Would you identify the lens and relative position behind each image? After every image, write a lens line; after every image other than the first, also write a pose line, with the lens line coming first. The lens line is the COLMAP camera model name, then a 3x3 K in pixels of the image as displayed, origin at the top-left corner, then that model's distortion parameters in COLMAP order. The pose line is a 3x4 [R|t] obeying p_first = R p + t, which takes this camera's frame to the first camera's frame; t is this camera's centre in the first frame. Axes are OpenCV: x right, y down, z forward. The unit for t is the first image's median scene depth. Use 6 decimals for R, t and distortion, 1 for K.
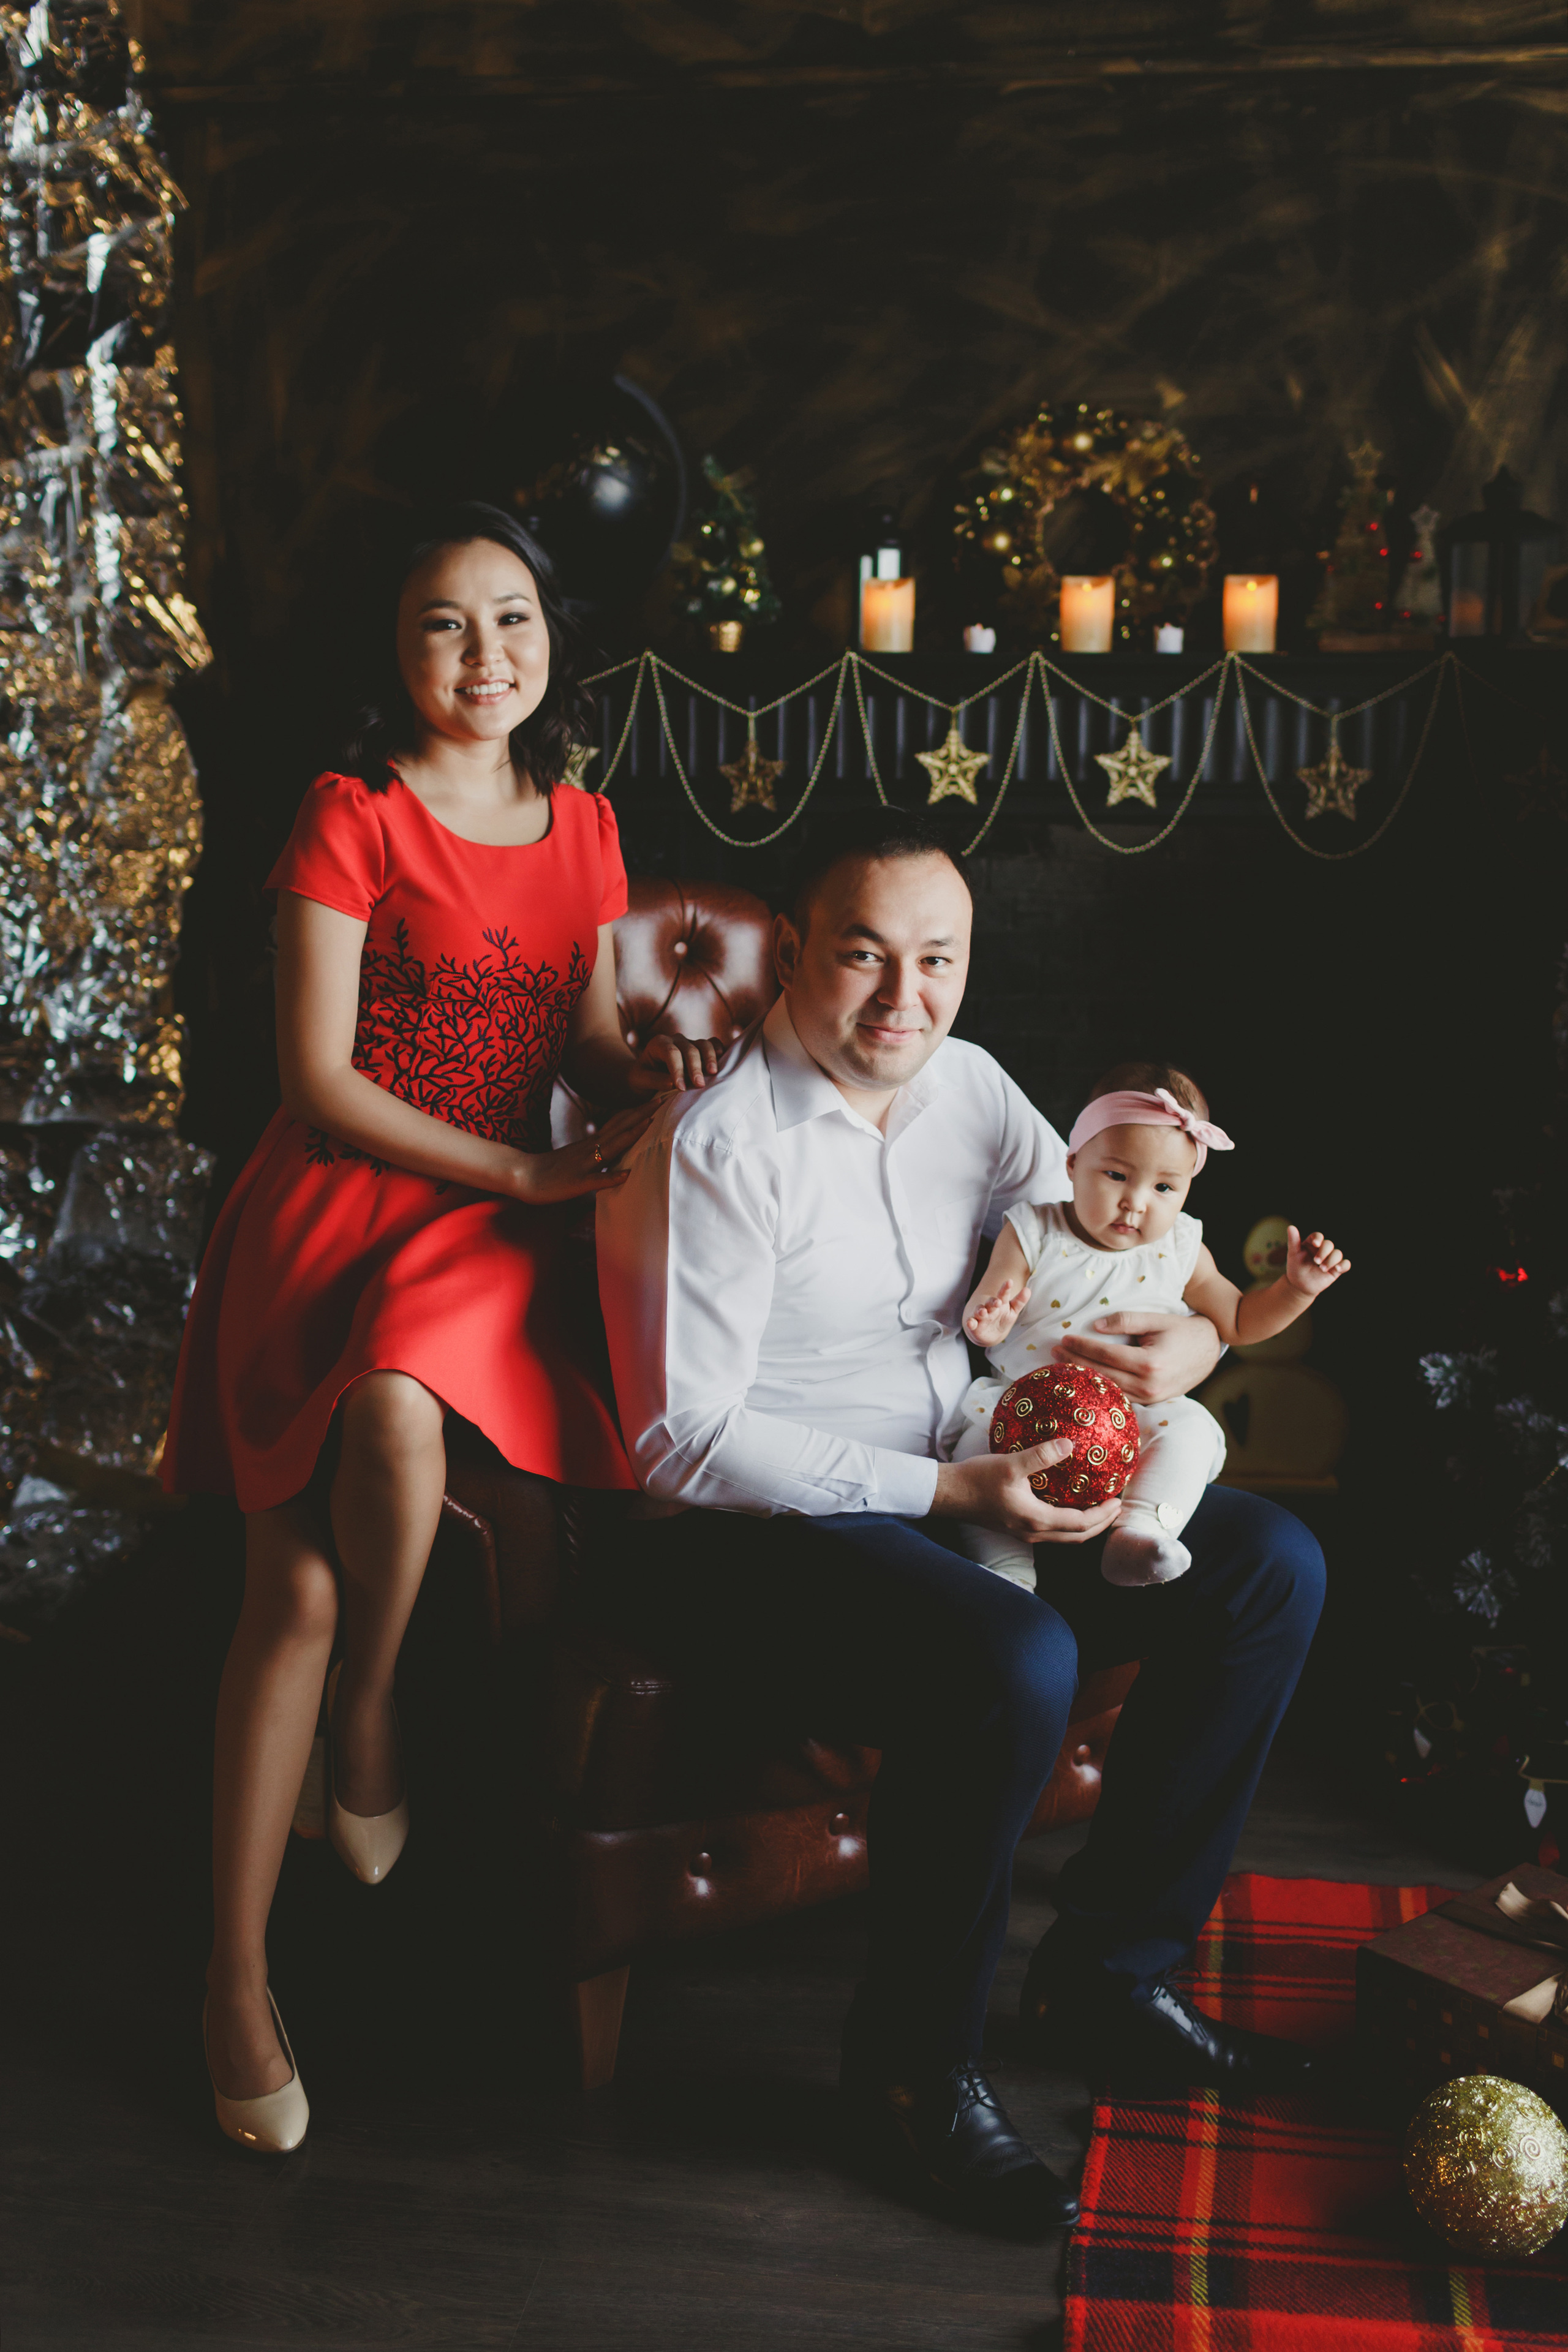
lens RADIAL K [[2414.6, 0, 783.3], [0, 2414.6, 1096.5], [0, 0, 1]] dist [0.011848, 0.015189]
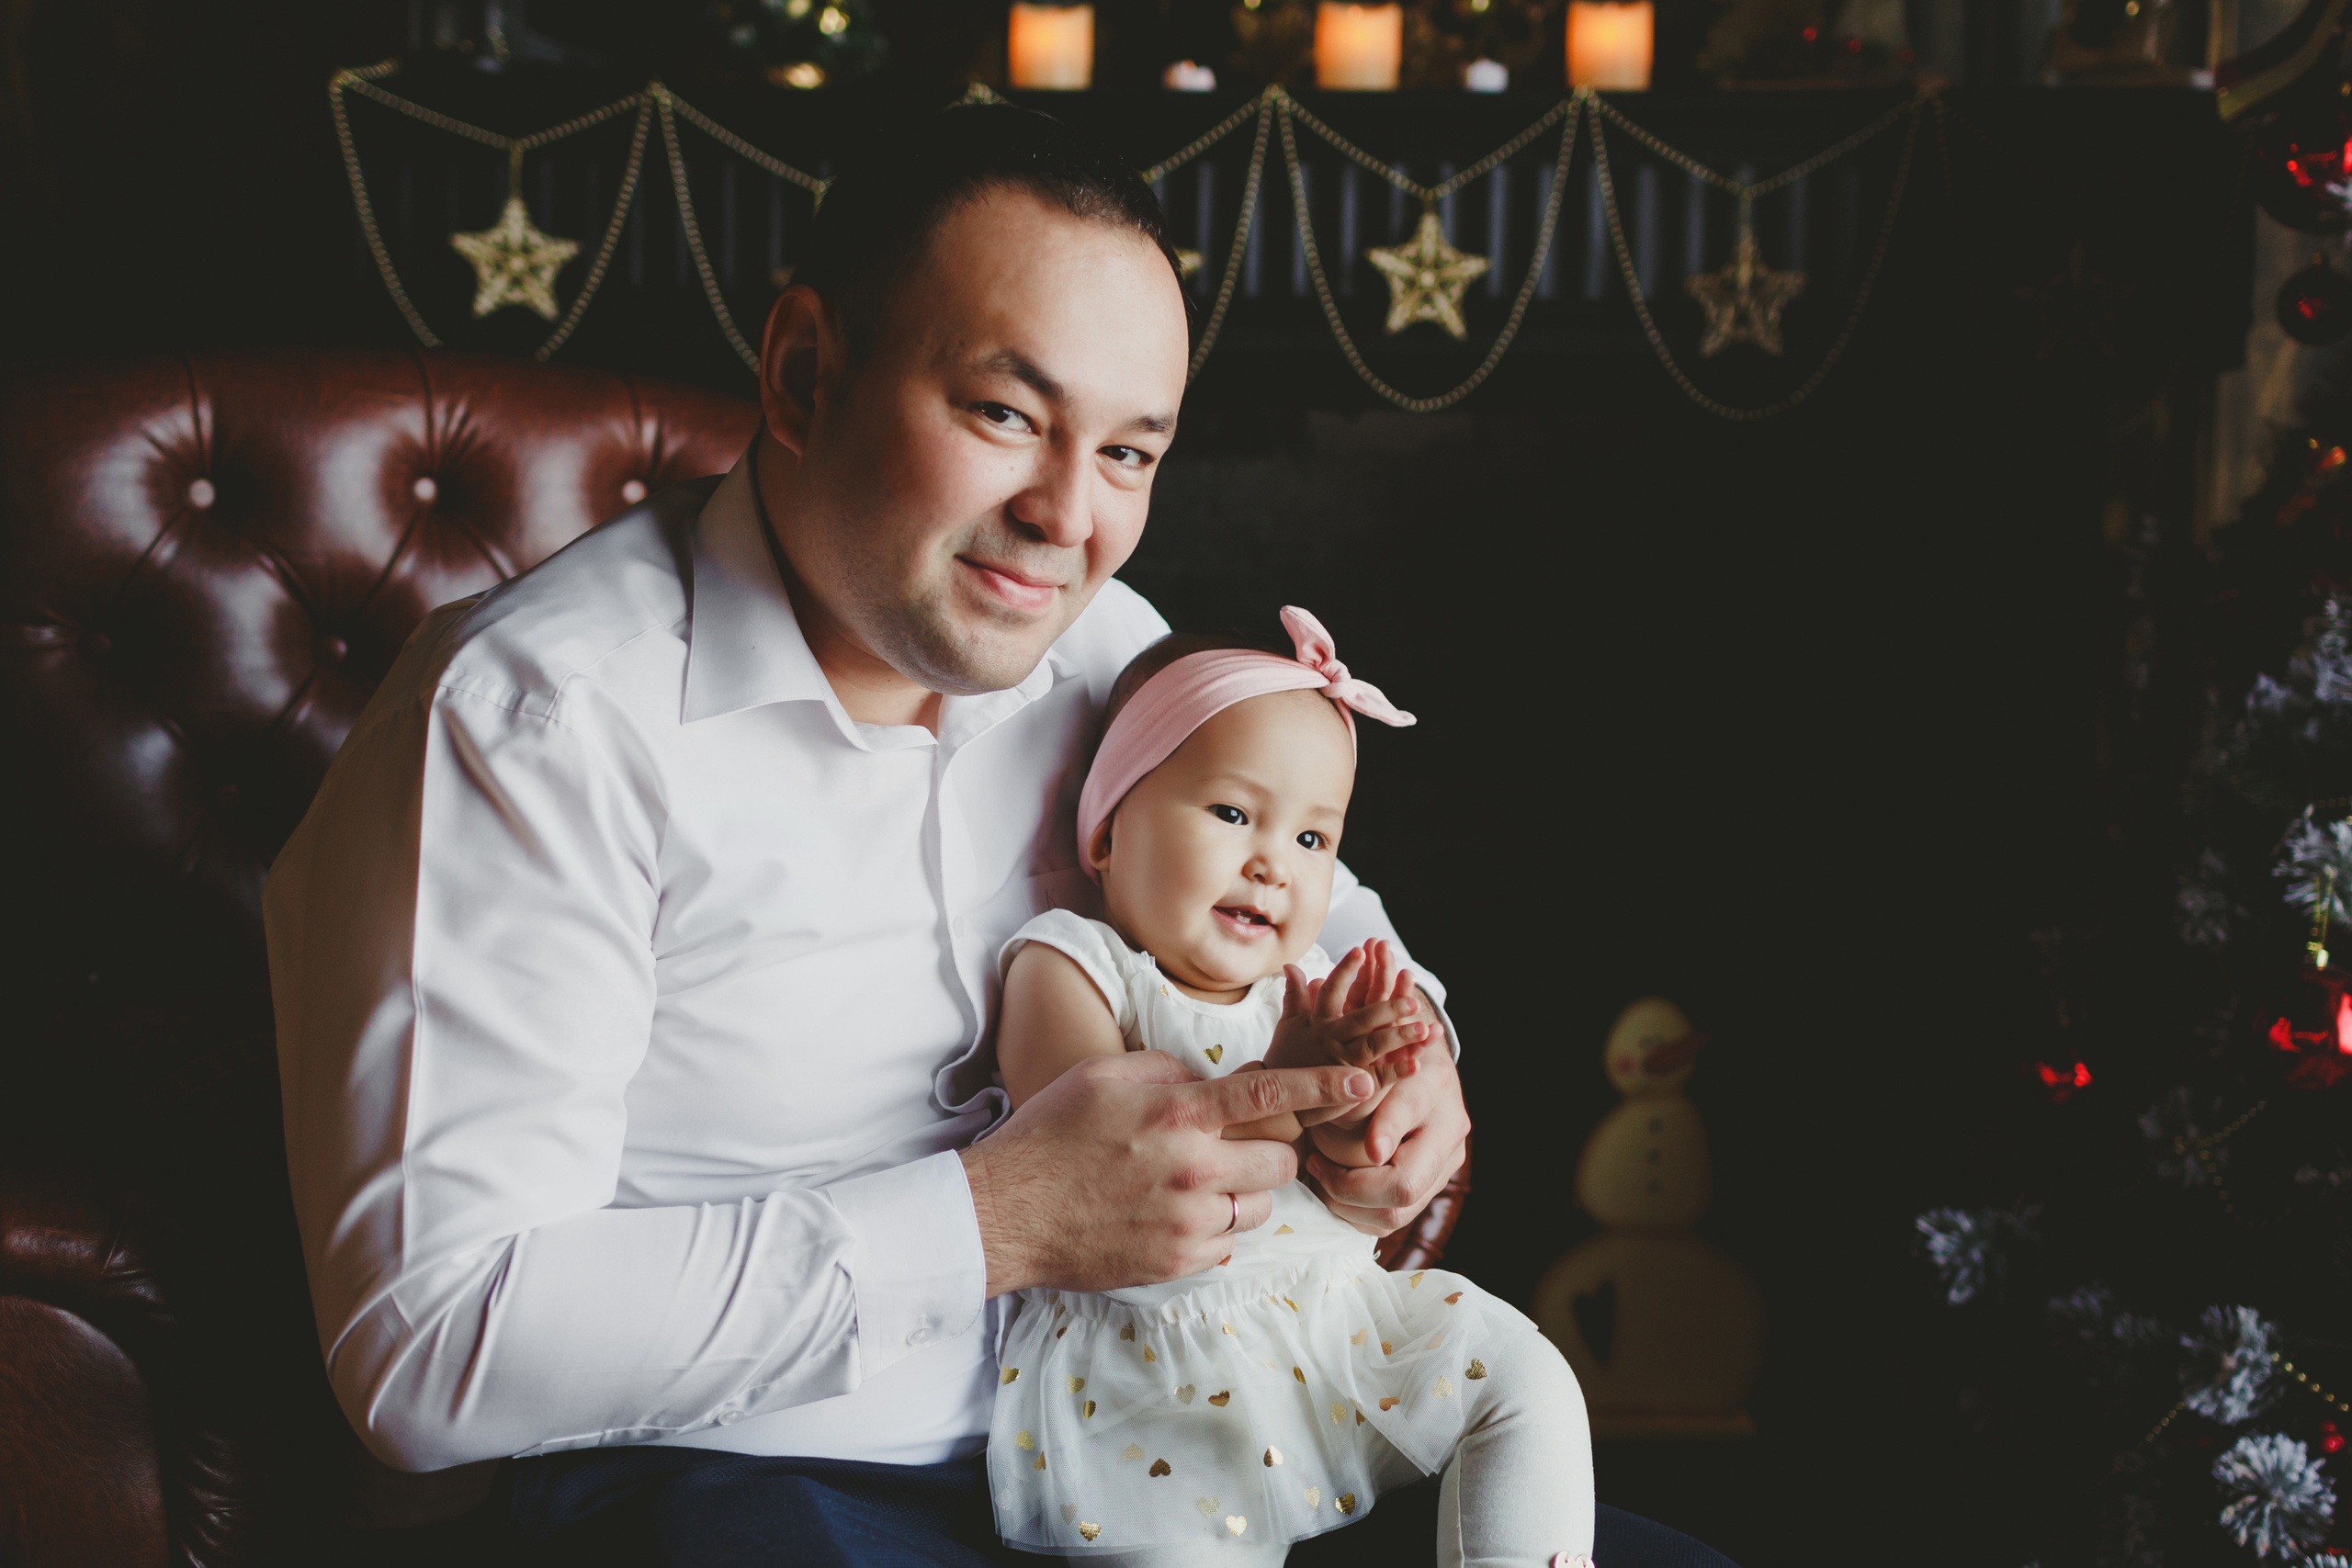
lens RADIAL K [[2680.4, 0, 1225.8], [0, 2680.4, 790.1], [0, 0, 1]] dist [0.005856, 0.001715]
pose [[0.998155, 0.007059, 0.060308, 0.051003], [-0.003433, 0.998191, -0.060019, 0.039129], [-0.060622, 0.059701, 0.996374, 0.315668]]
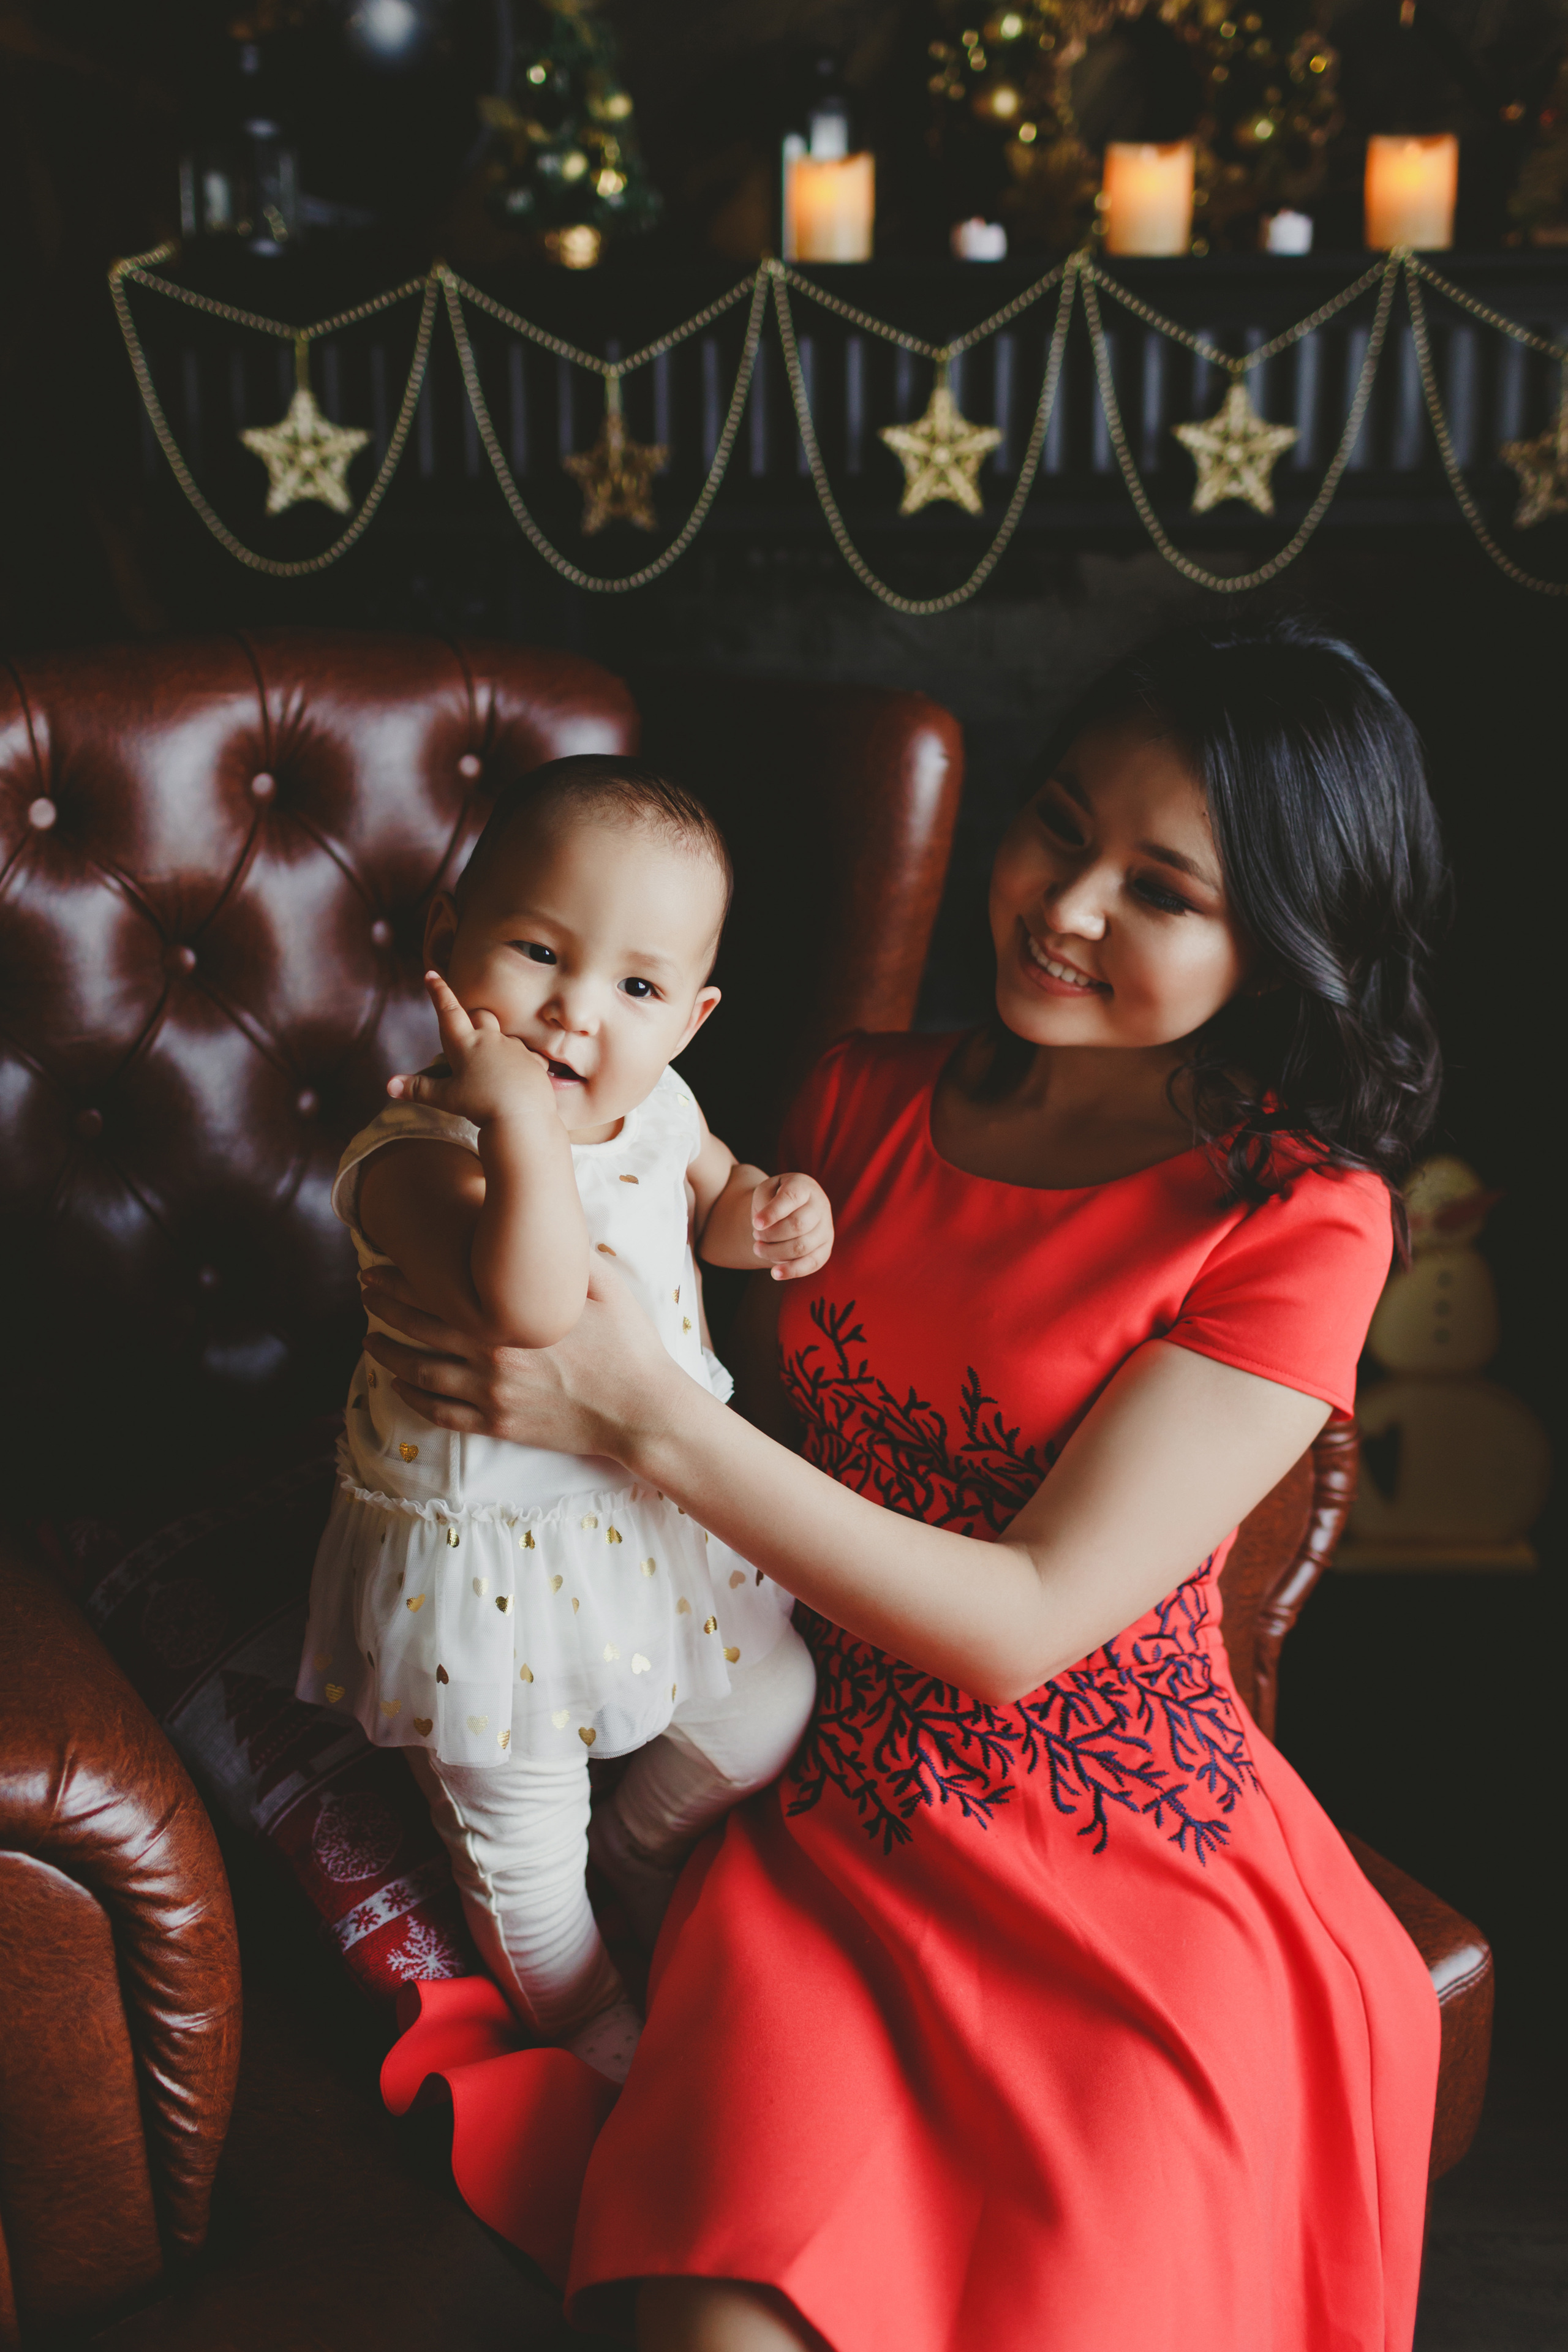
lens RADIAL K [[2348.3, 0, 803.4], [0, 2348.3, 1069.9], [0, 0, 1]] dist [0.007750, 0.001012]
pose [[0.999249, -0.022106, 0.031836, 0.012642], [0.019248, 0.995984, 0.087441, -0.032754], [-0.033641, -0.086763, 0.995661, 0.392384]]
